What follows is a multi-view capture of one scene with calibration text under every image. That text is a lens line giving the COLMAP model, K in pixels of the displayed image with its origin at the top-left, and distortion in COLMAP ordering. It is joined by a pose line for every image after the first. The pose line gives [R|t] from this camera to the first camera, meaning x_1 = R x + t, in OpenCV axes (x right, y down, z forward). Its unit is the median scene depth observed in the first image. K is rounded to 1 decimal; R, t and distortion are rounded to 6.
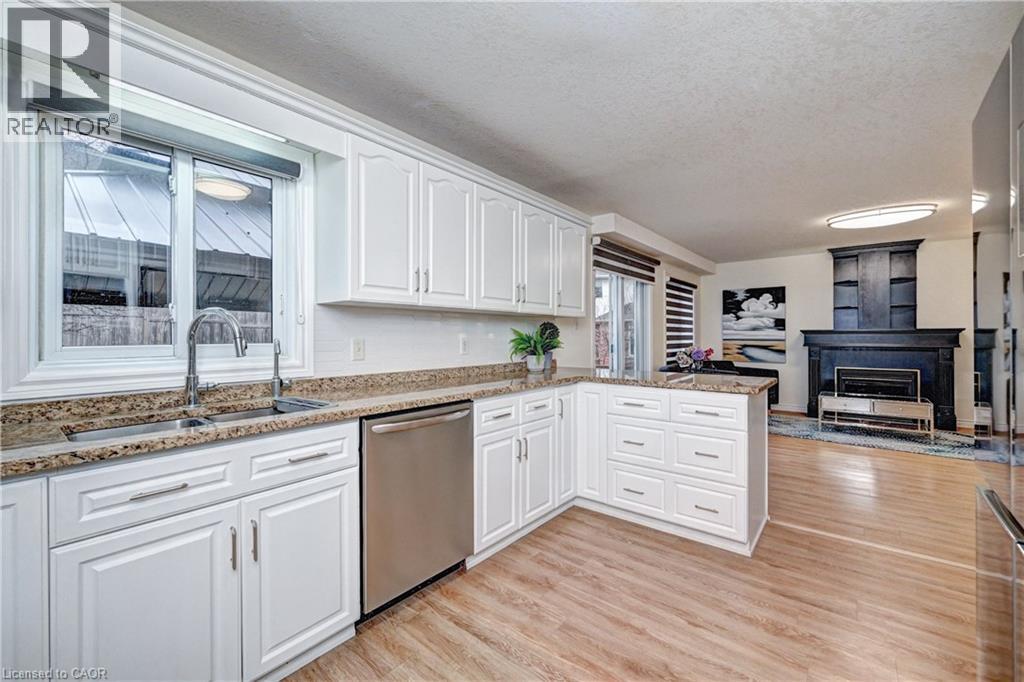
lens RADIAL K [[415.5, 0, 515.4], [0, 415.5, 336.7], [0, 0, 1]] dist [-0.003239, -0.000534]
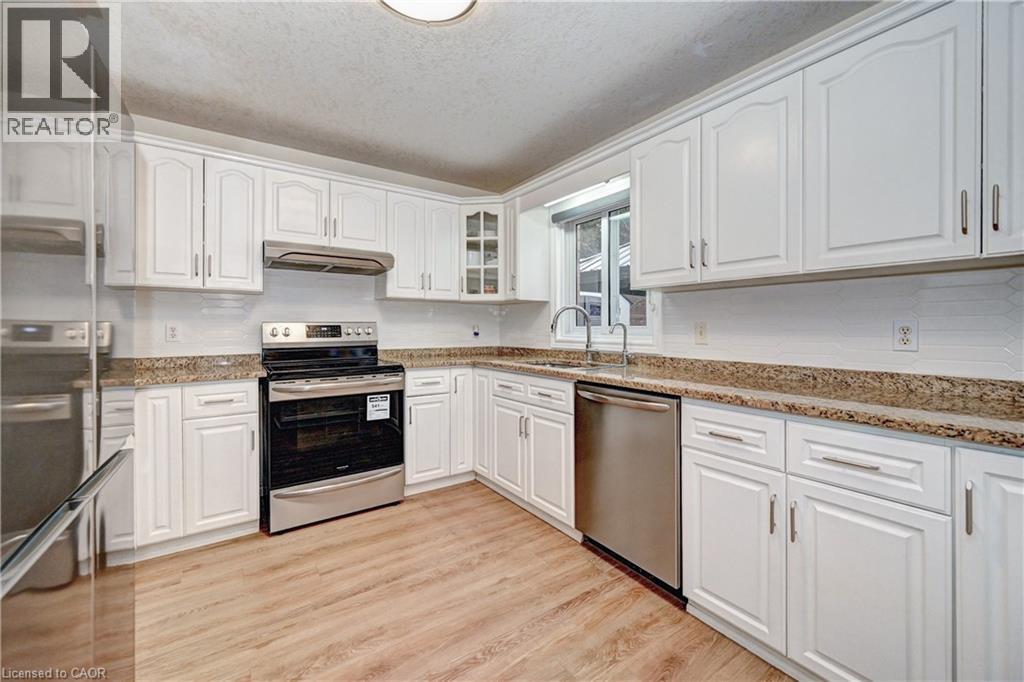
lens RADIAL K [[415.5, 0, 515.9], [0, 415.5, 328.0], [0, 0, 1]] dist [-0.003239, -0.000534]
pose [[-0.281585, 0.011531, -0.959467, 0.808442], [0.003649, 0.999933, 0.010947, 0.007088], [0.959529, -0.000419, -0.281608, 0.996656]]
